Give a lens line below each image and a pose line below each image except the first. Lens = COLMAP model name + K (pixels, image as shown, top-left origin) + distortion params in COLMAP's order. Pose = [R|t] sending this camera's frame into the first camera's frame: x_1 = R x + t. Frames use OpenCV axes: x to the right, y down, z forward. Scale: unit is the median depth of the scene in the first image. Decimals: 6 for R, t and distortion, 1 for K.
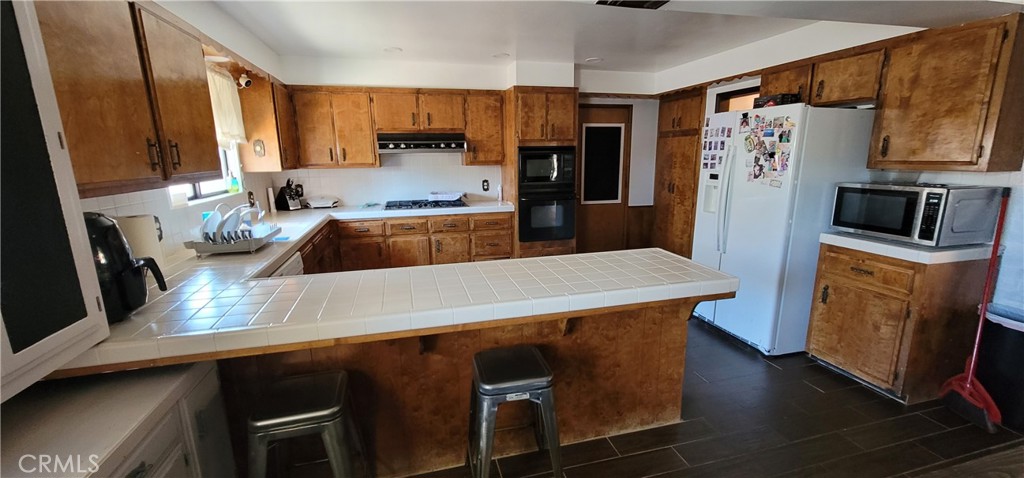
lens RADIAL K [[418.1, 0, 513.5], [0, 418.1, 242.5], [0, 0, 1]] dist [-0.008396, 0.001131]
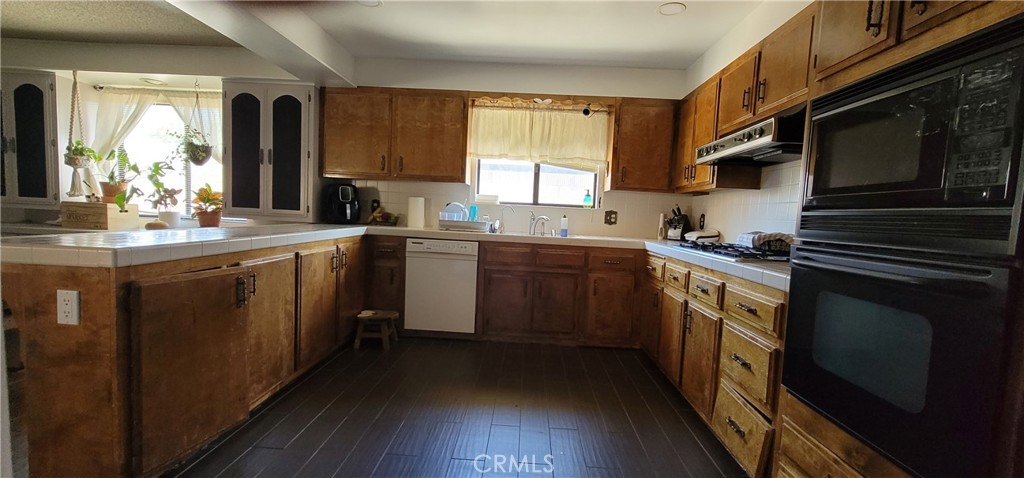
lens RADIAL K [[418.1, 0, 515.0], [0, 418.1, 236.9], [0, 0, 1]] dist [-0.008396, 0.001131]
pose [[-0.289845, 0.049206, -0.955808, 0.401344], [-0.243073, 0.962147, 0.123243, -0.109440], [0.925692, 0.268052, -0.266913, 0.908373]]
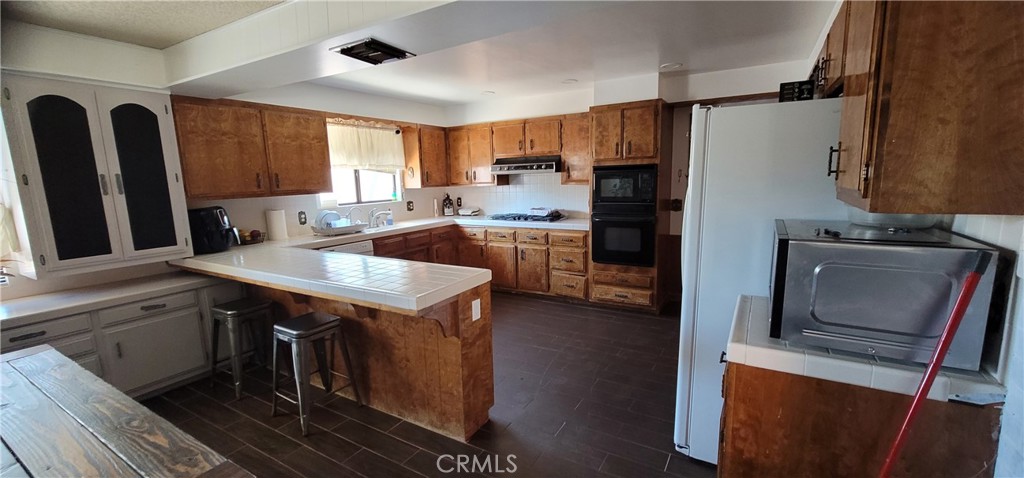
lens RADIAL K [[418.1, 0, 518.6], [0, 418.1, 242.3], [0, 0, 1]] dist [-0.008396, 0.001131]
pose [[0.695872, 0.104931, -0.710459, 0.623422], [-0.129982, 0.991332, 0.019102, -0.045608], [0.706305, 0.079054, 0.703480, 0.187059]]
